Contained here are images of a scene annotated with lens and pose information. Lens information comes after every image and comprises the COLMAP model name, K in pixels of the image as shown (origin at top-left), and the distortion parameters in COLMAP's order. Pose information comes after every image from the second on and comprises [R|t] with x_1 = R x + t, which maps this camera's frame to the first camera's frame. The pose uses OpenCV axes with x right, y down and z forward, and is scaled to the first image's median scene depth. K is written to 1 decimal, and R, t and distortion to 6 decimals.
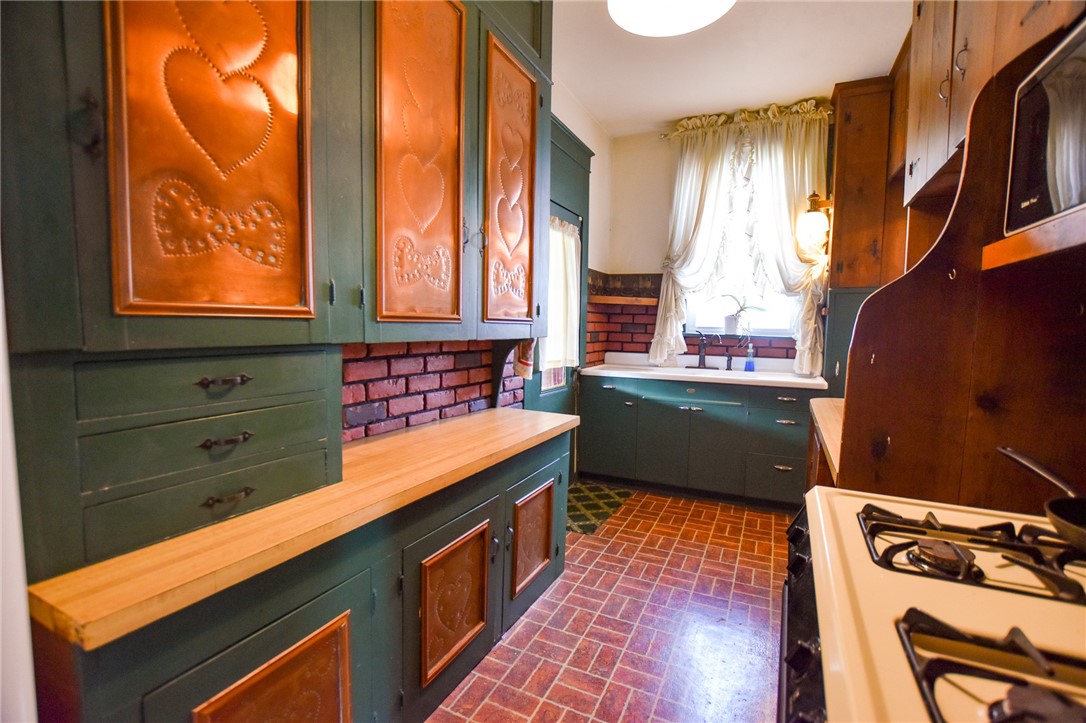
lens RADIAL K [[480.9, 0, 548.0], [0, 480.9, 363.4], [0, 0, 1]] dist [-0.027108, 0.000303]
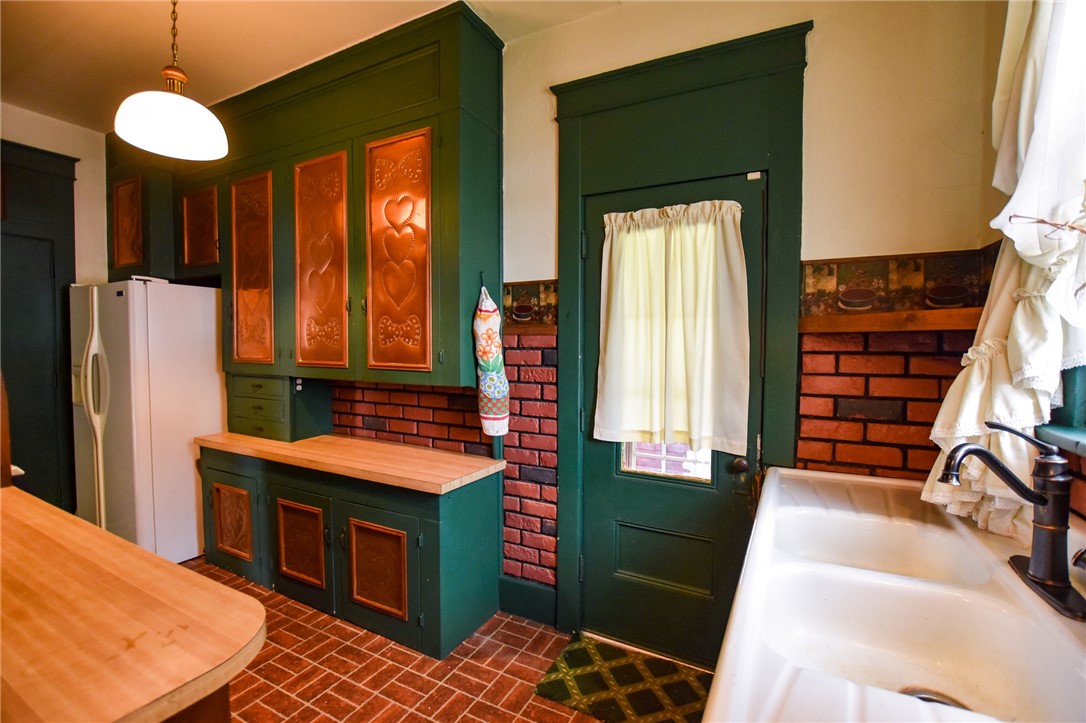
lens RADIAL K [[480.9, 0, 548.0], [0, 480.9, 363.4], [0, 0, 1]] dist [-0.027108, 0.000303]
pose [[-0.041195, 0.012103, -0.999078, 0.937161], [-0.089649, 0.995849, 0.015760, -0.135403], [0.995121, 0.090216, -0.039939, 1.276970]]
